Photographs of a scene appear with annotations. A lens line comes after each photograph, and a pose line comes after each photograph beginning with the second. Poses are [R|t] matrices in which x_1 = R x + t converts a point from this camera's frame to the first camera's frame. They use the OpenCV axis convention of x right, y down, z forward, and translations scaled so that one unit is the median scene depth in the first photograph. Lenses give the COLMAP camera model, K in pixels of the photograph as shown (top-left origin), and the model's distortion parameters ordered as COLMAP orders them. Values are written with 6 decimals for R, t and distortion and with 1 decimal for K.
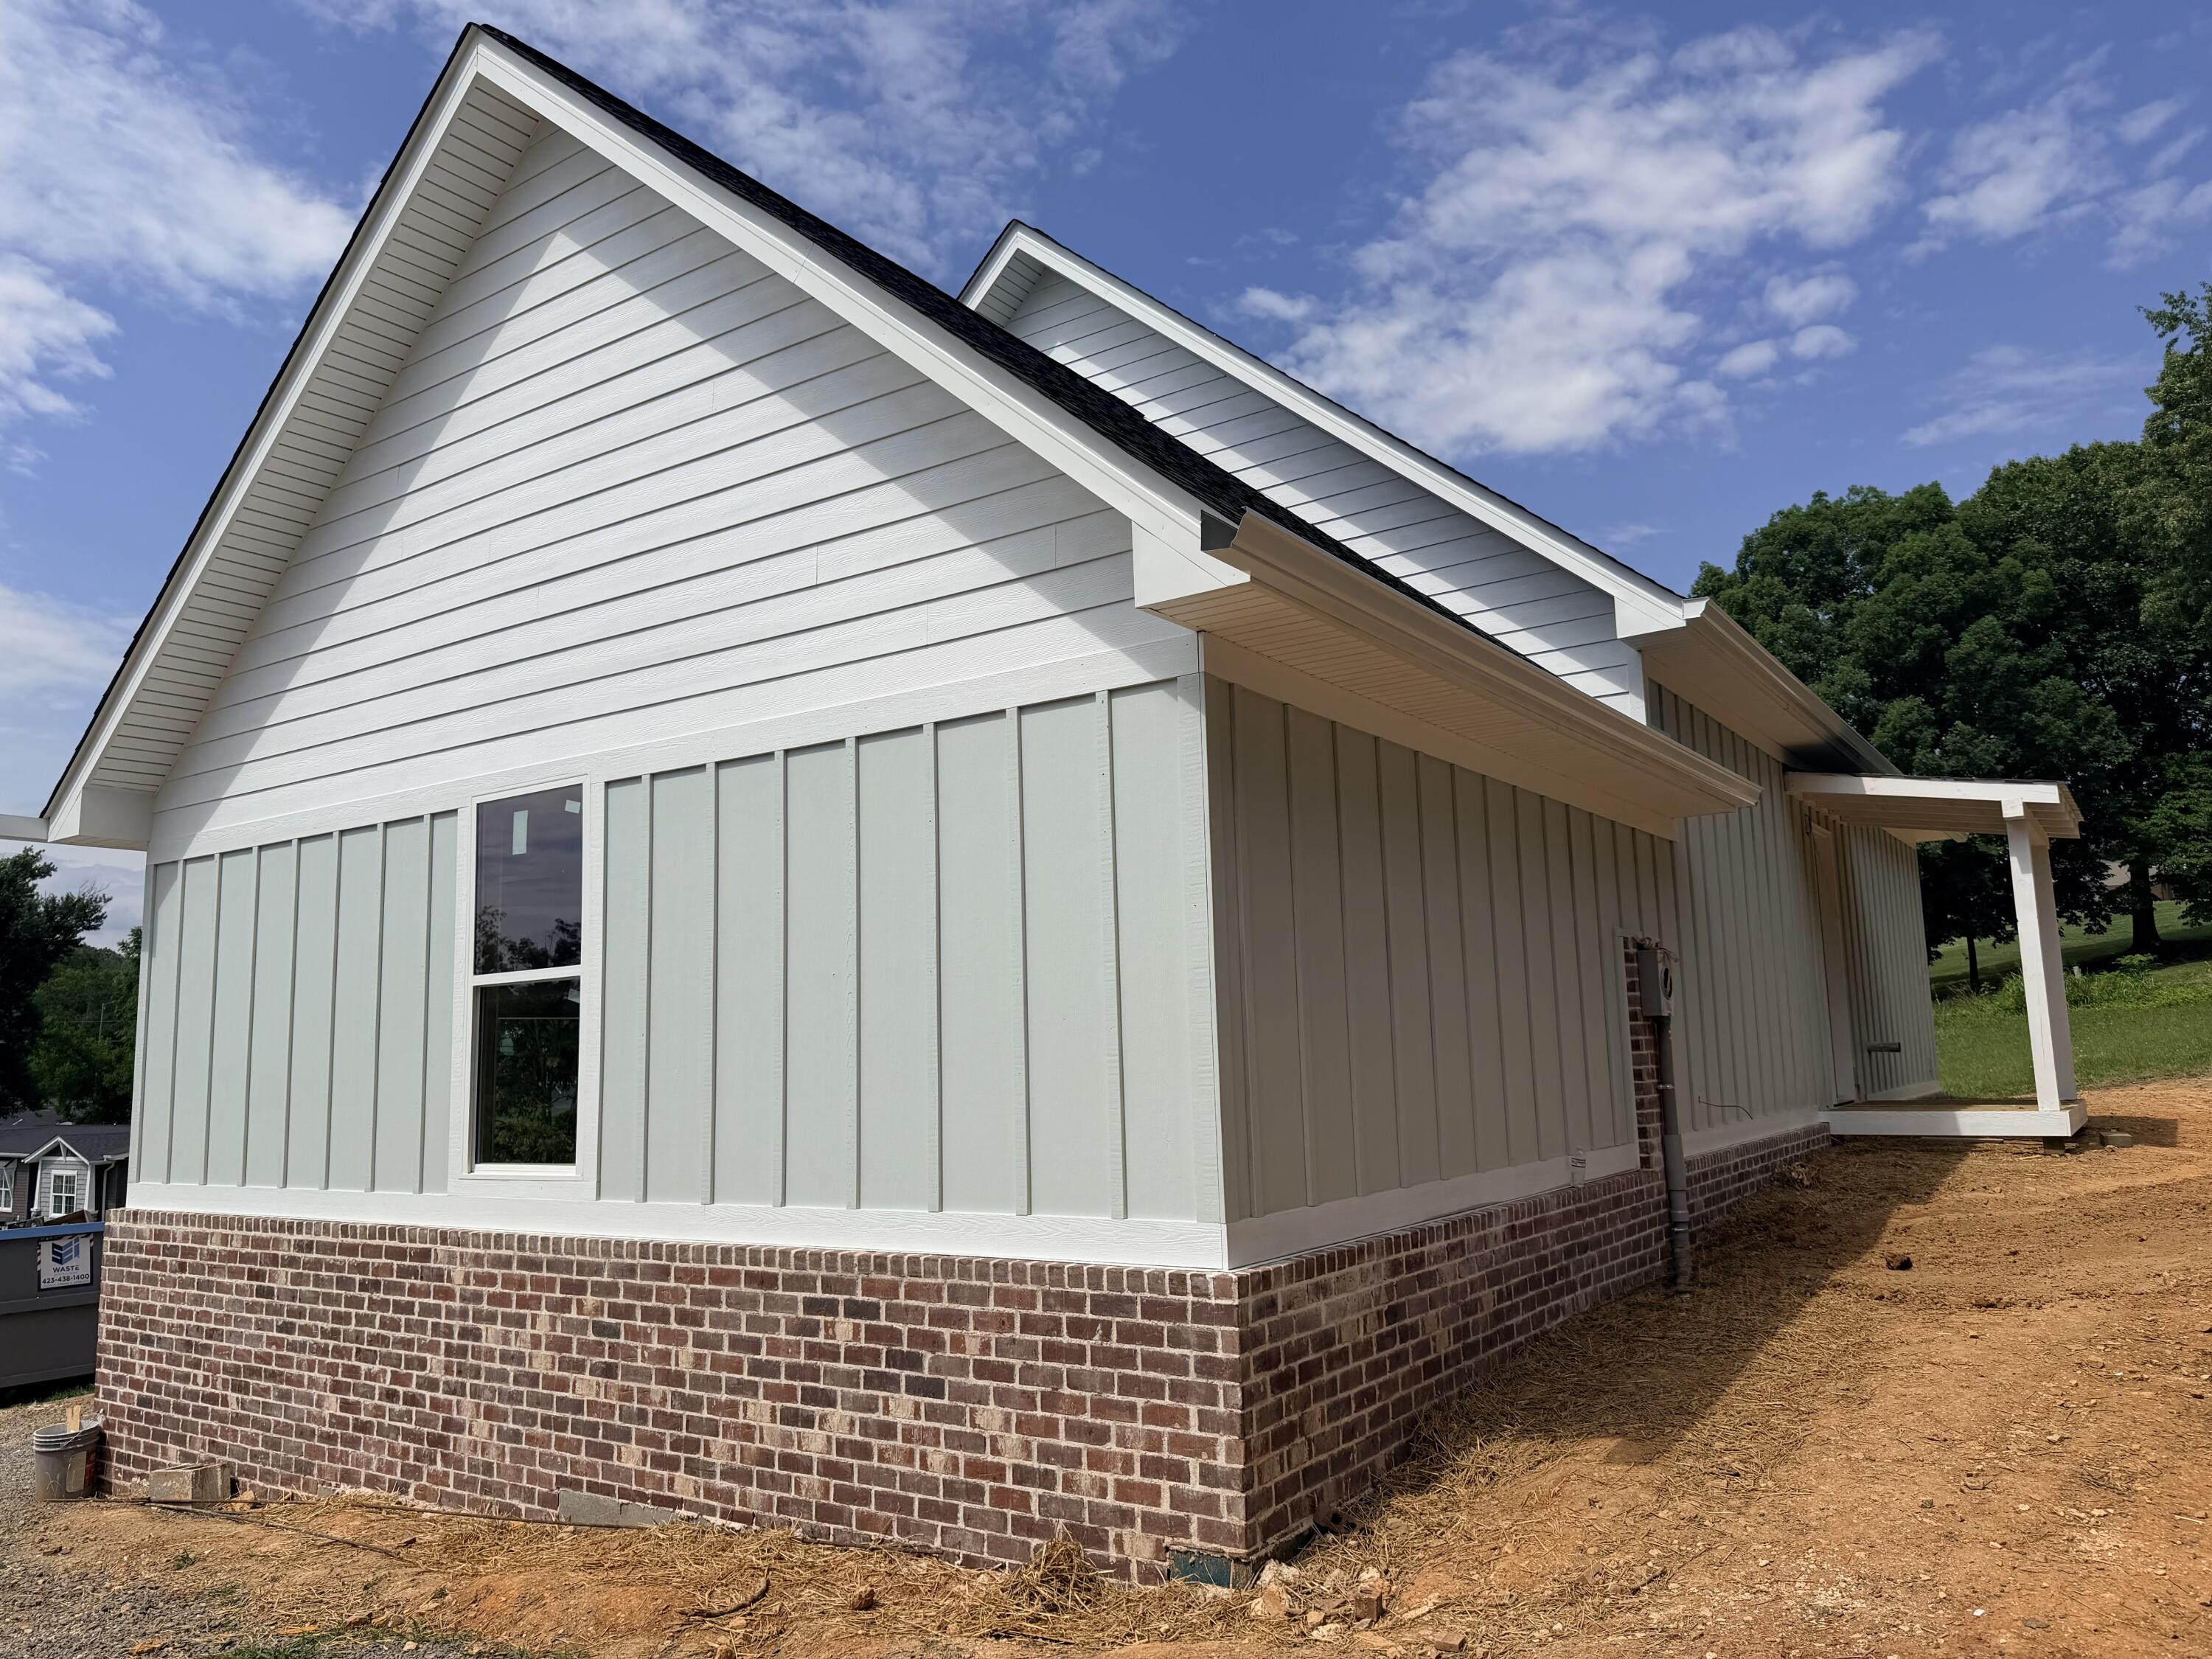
lens RADIAL K [[1568.8, 0, 1106.0], [0, 1568.8, 829.5], [0, 0, 1]] dist [-0.002020, 0.011804]
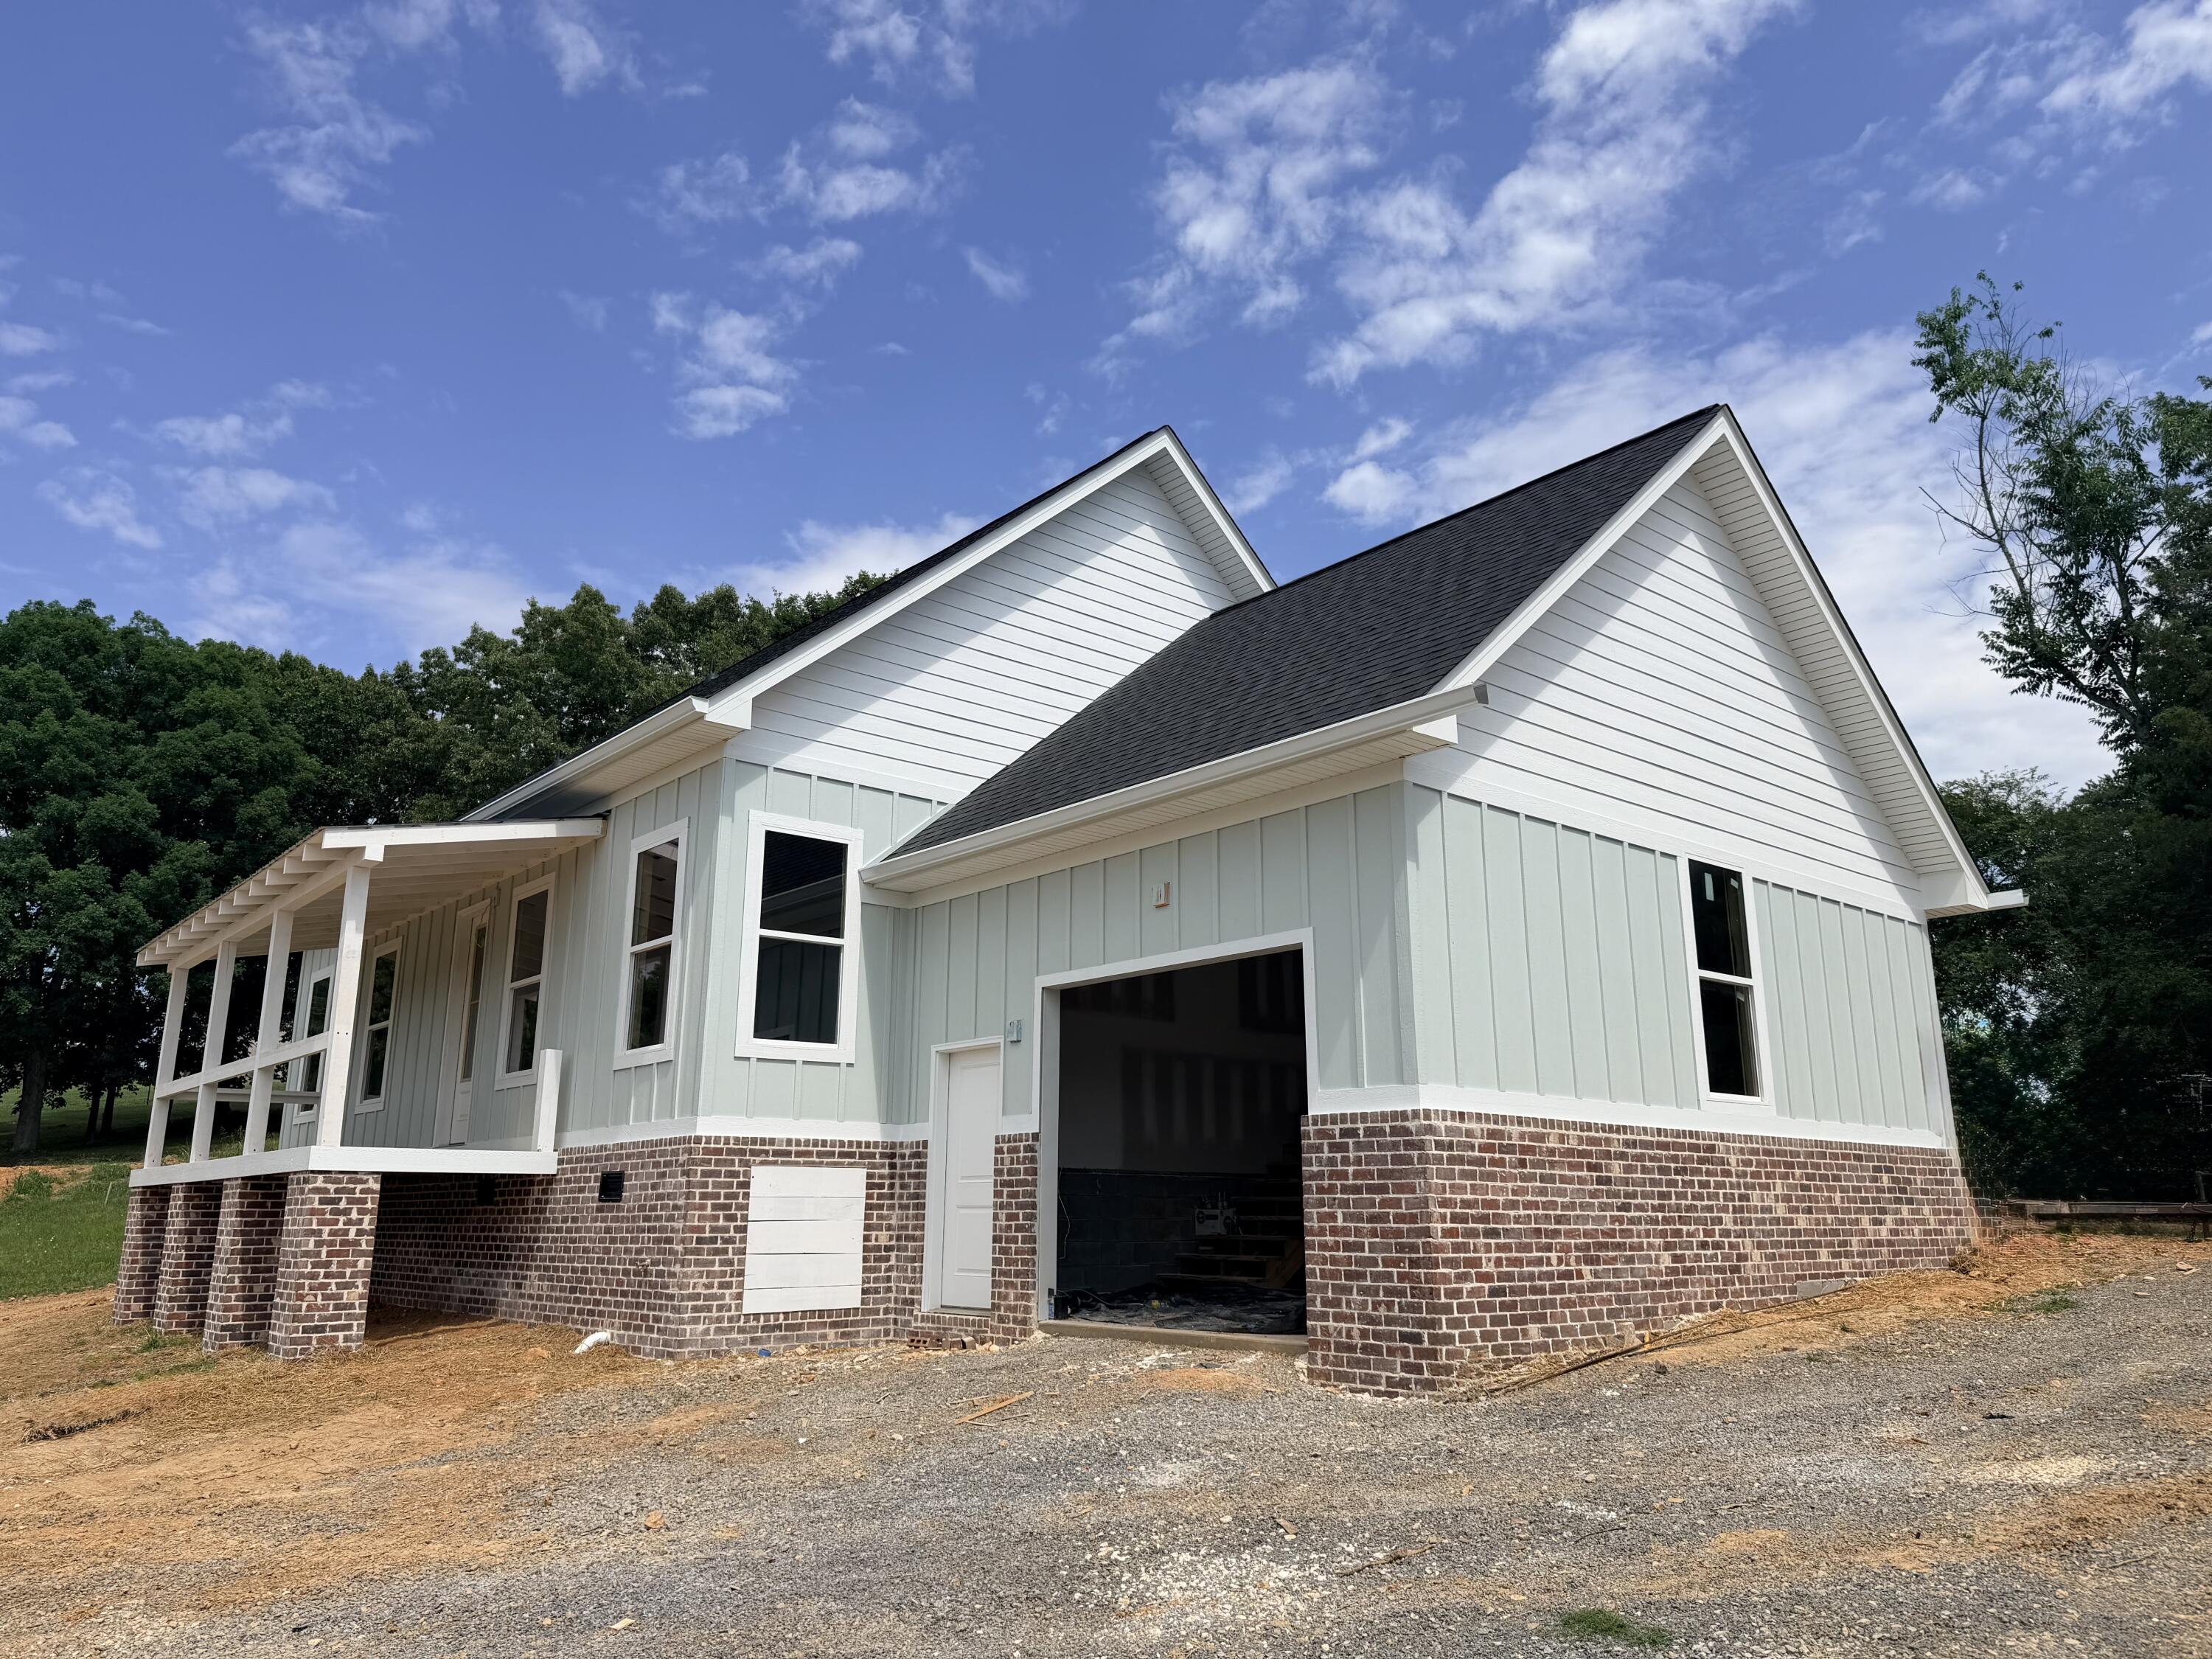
lens RADIAL K [[1527.9, 0, 1106.0], [0, 1527.9, 829.5], [0, 0, 1]] dist [0.004901, 0.000992]
pose [[0.251484, 0.269289, 0.929644, -1.947762], [-0.153245, 0.959477, -0.236475, 0.398376], [-0.955652, -0.082994, 0.282561, 1.125374]]
